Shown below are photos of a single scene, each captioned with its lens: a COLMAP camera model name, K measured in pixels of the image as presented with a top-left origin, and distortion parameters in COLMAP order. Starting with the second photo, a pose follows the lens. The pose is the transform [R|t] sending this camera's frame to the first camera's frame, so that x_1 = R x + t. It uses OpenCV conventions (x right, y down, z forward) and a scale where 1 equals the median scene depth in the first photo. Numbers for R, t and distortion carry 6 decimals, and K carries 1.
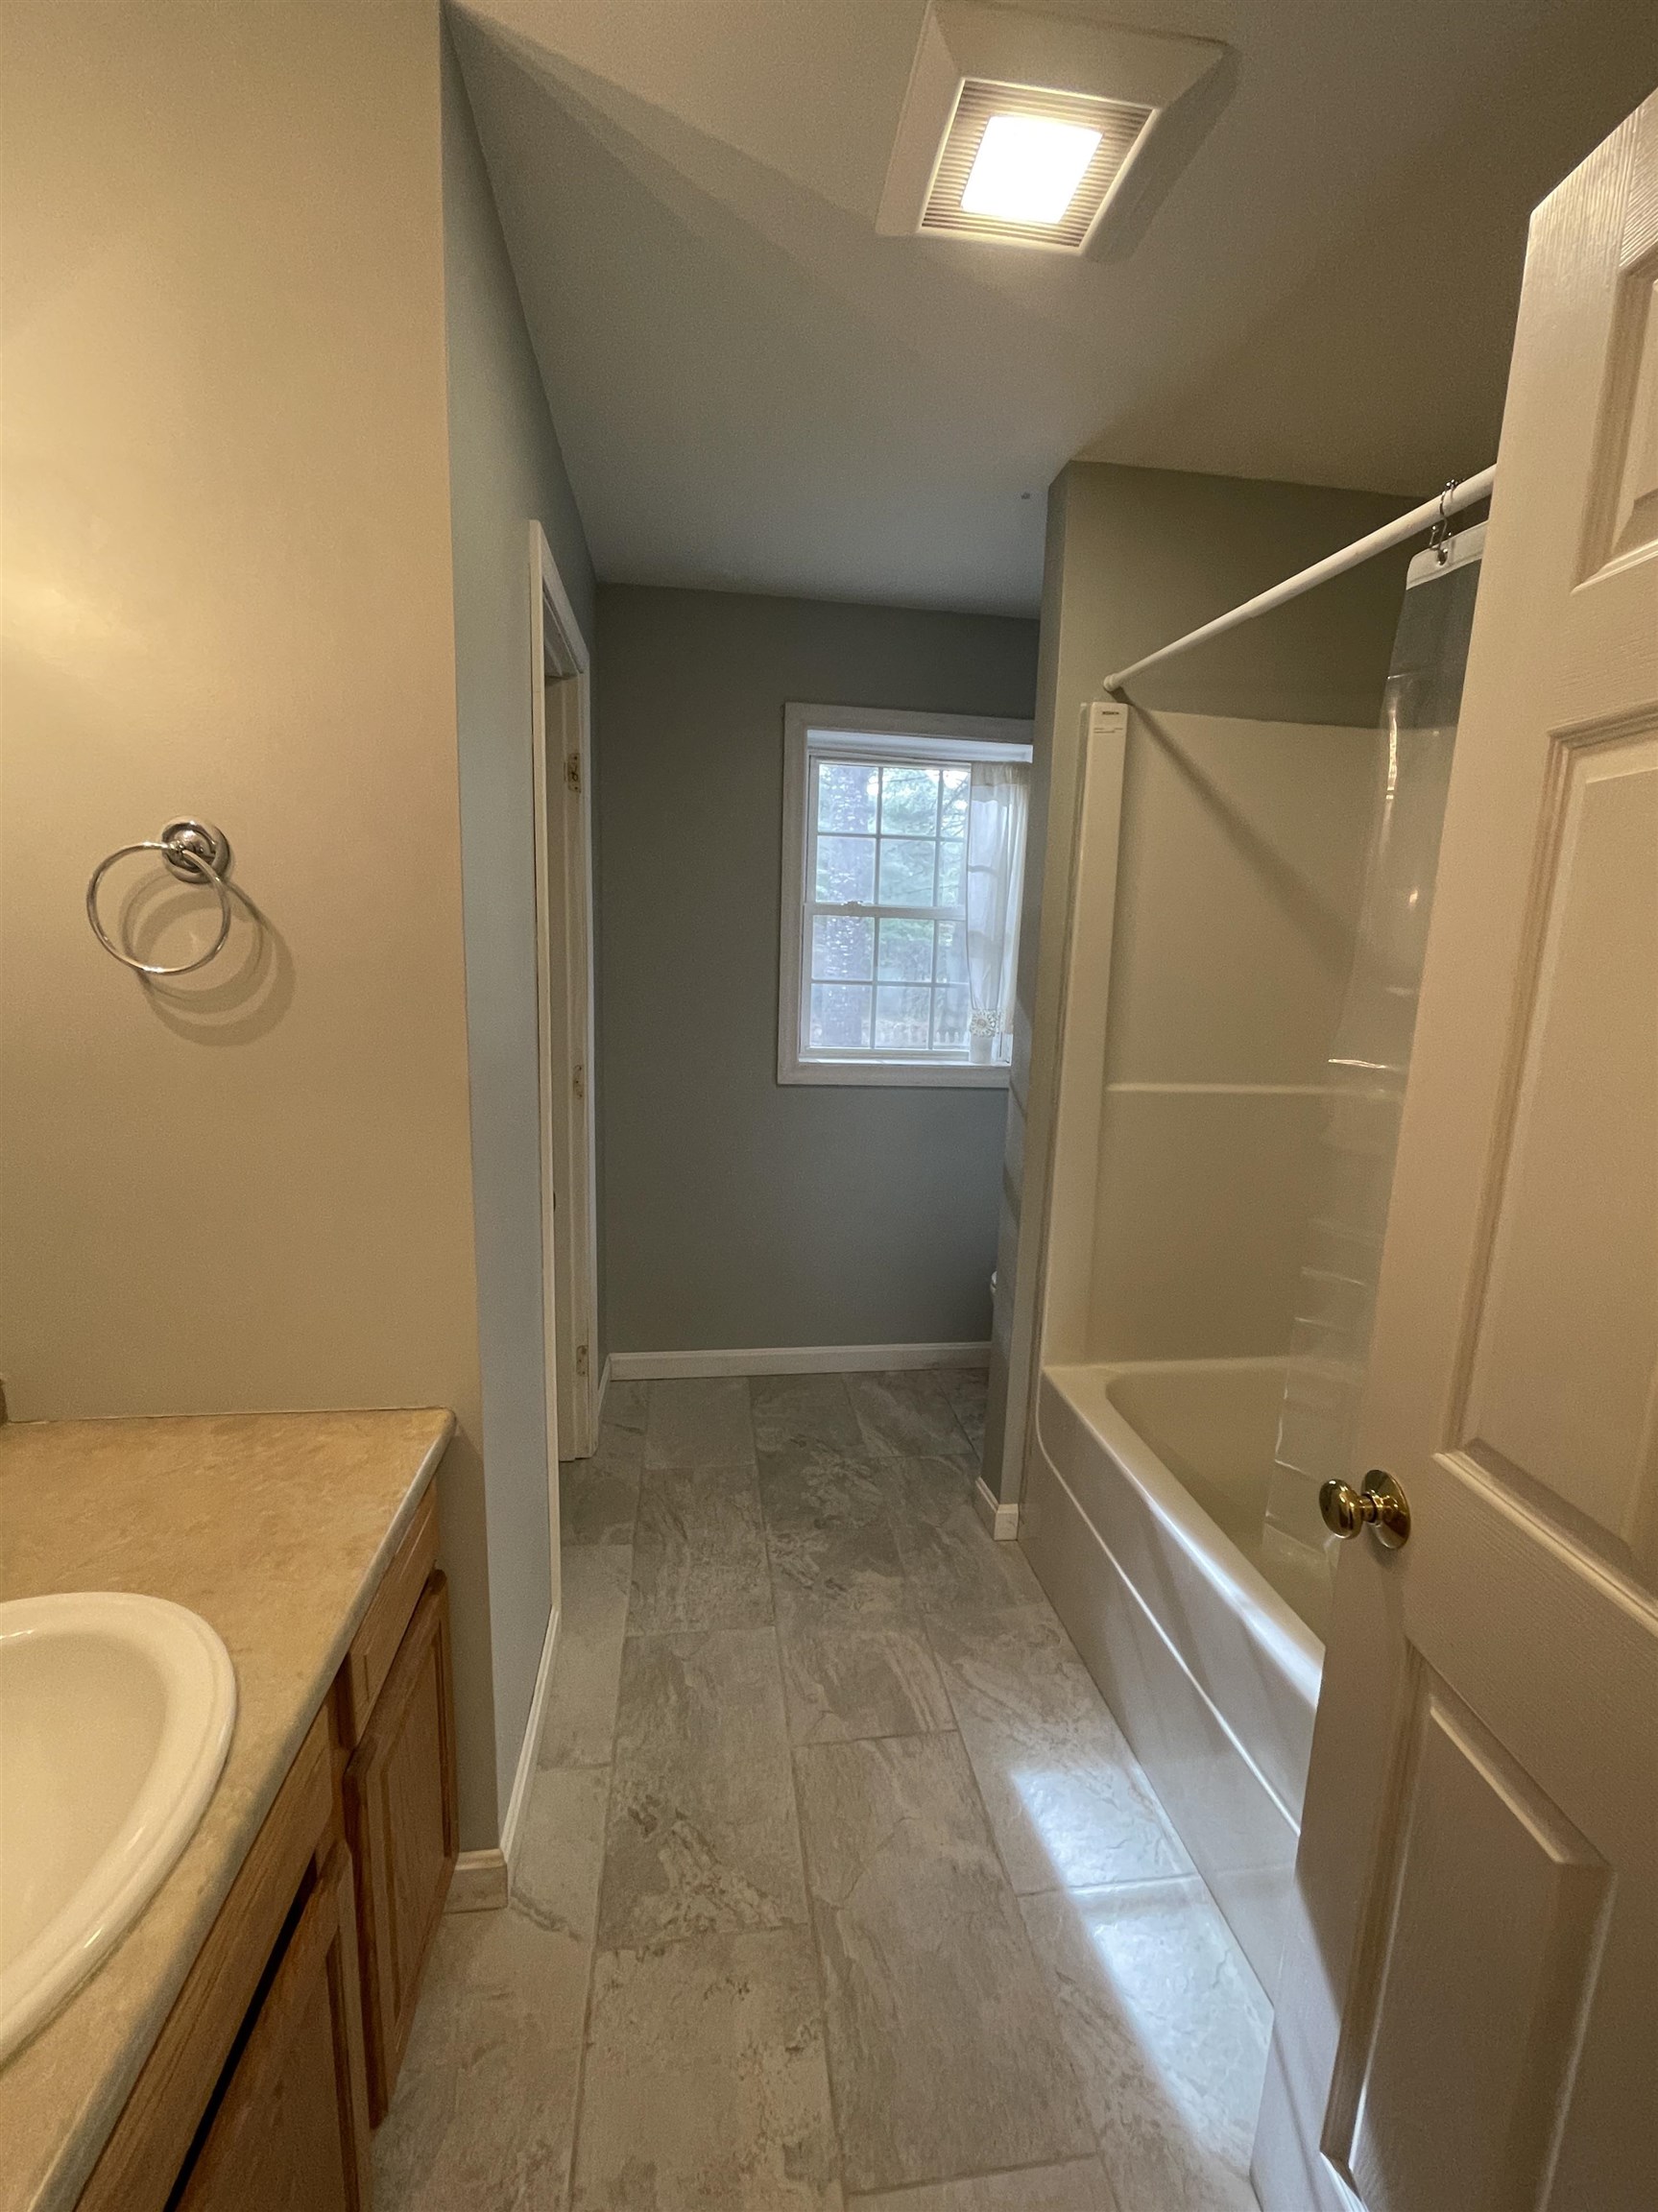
lens RADIAL K [[902.0, 0, 829.0], [0, 902.0, 1106.0], [0, 0, 1]] dist [-0.000281, -0.000210]
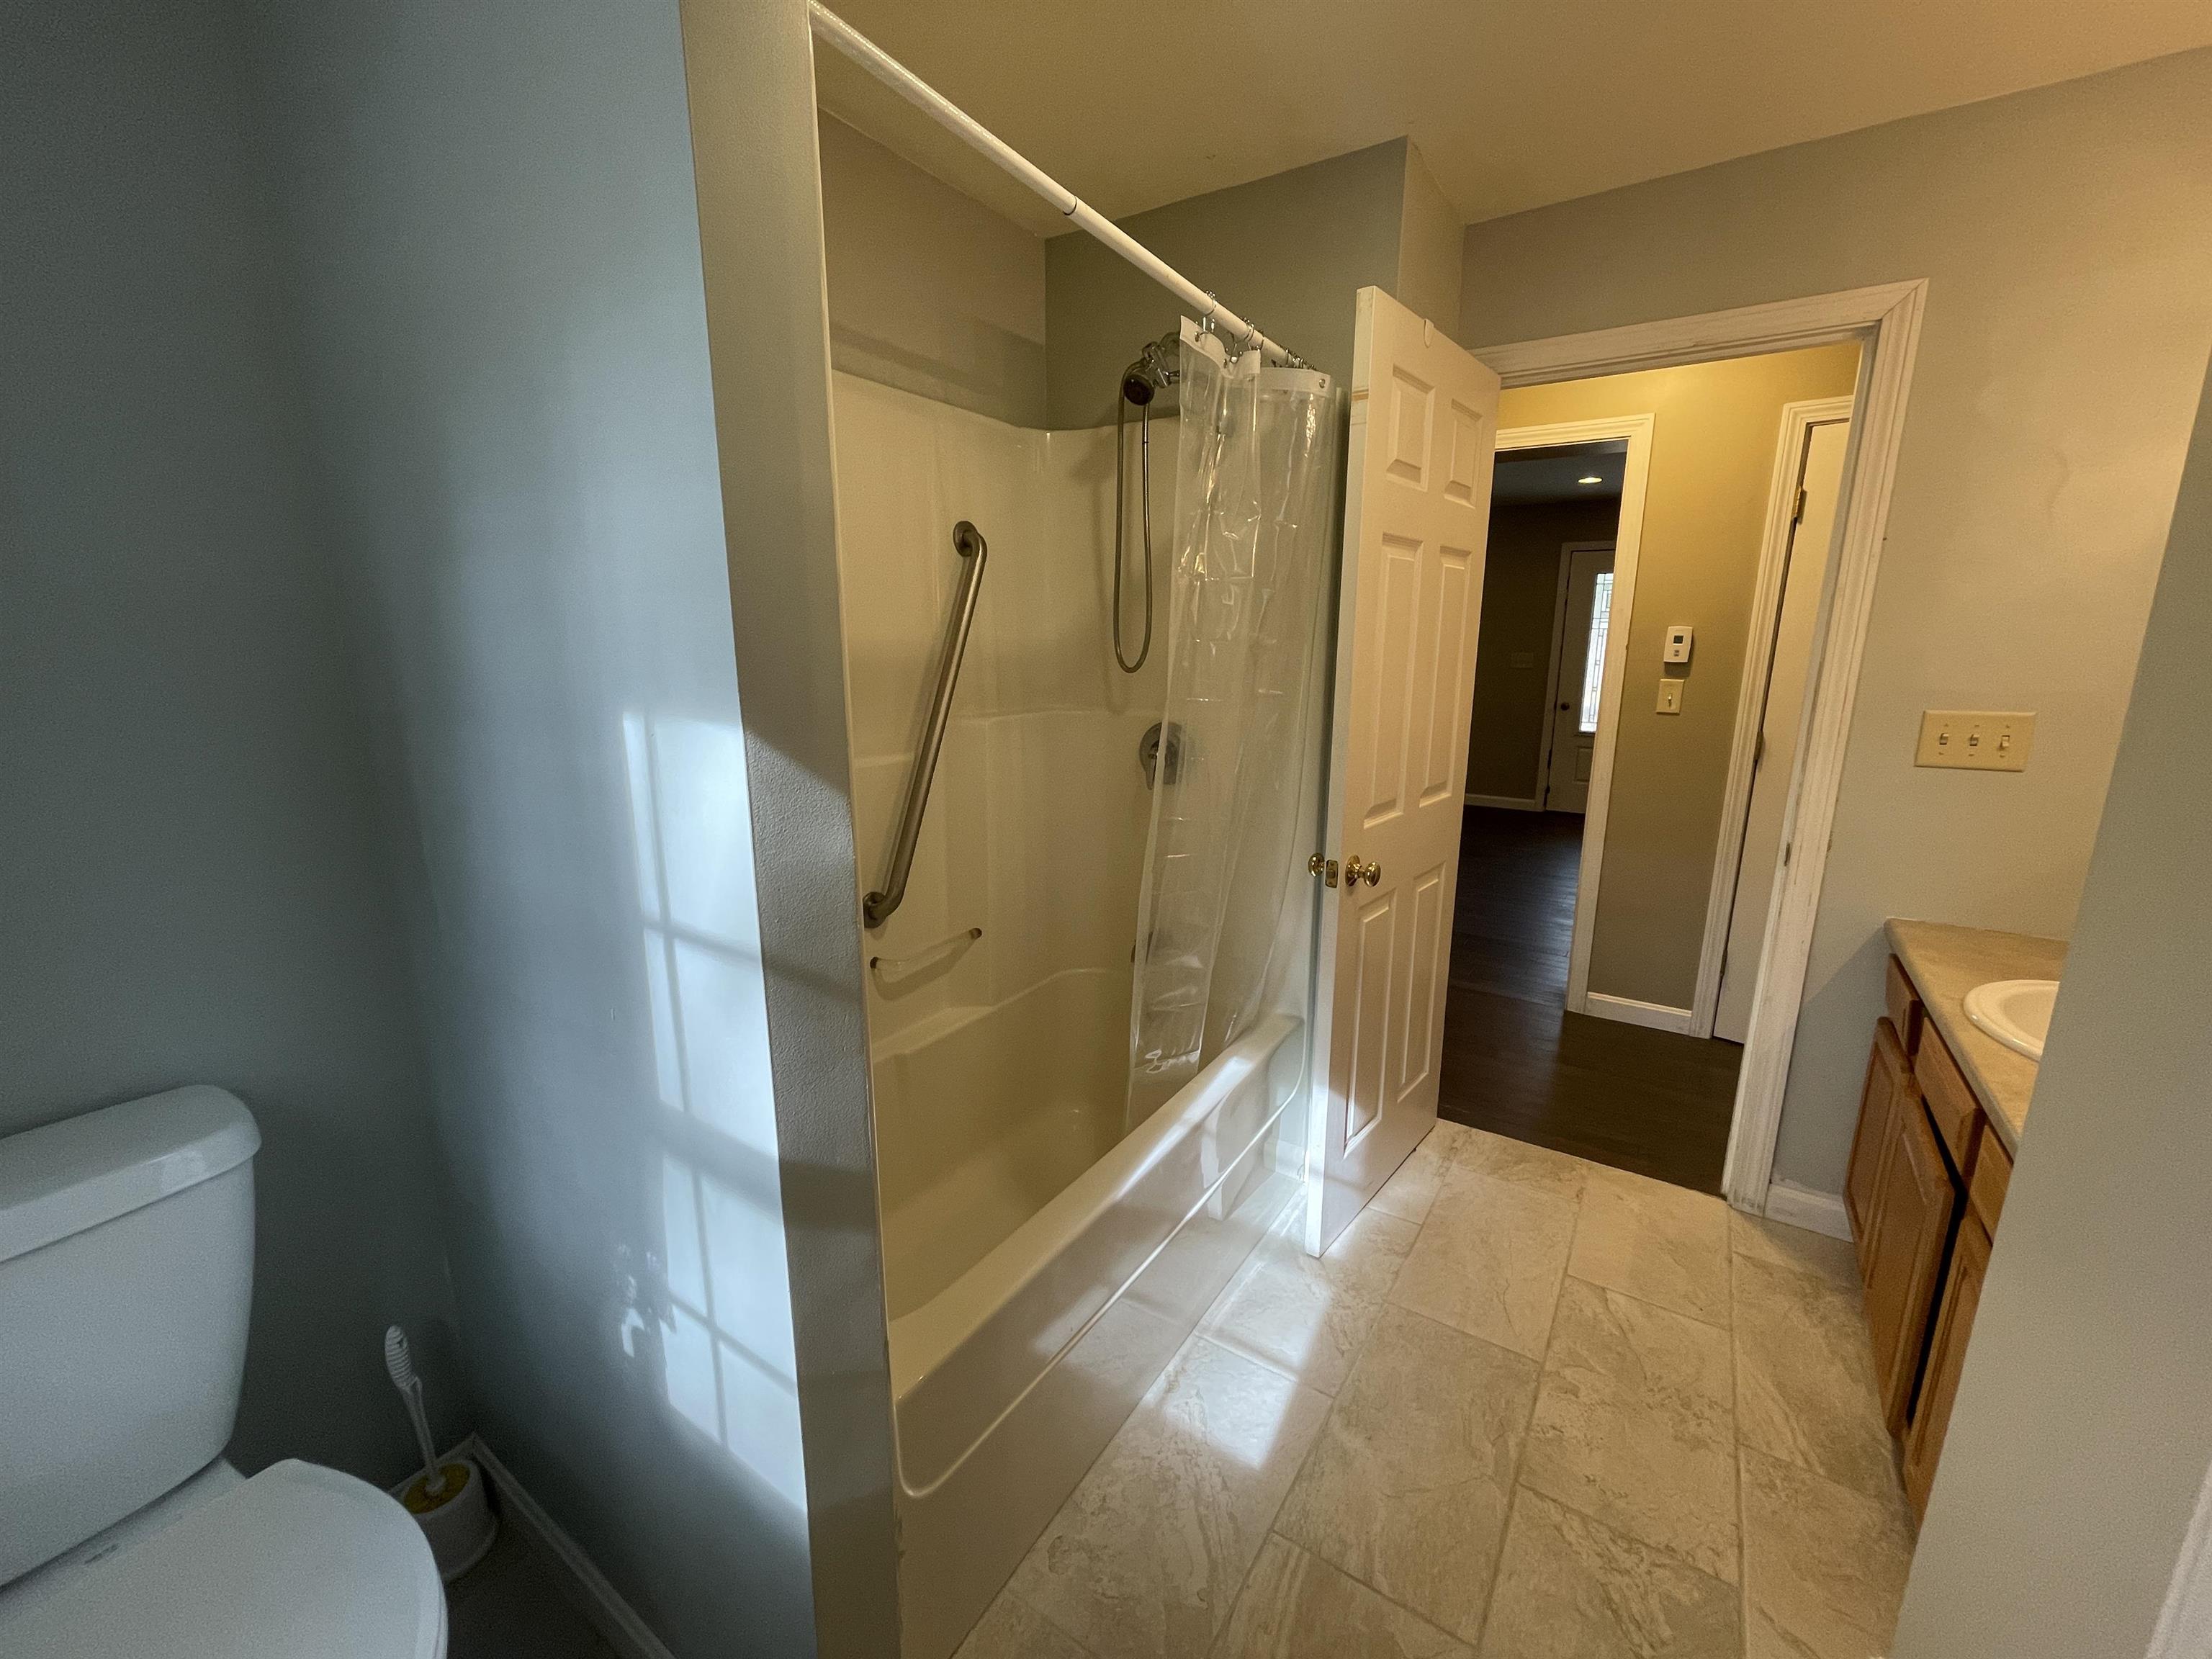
lens RADIAL K [[887.1, 0, 1126.5], [0, 887.1, 829.4], [0, 0, 1]] dist [-0.000050, 0.000084]
pose [[-0.751780, -0.167868, 0.637689, -0.187182], [0.089827, 0.931969, 0.351234, -0.246836], [-0.653267, 0.321332, -0.685557, 1.522925]]
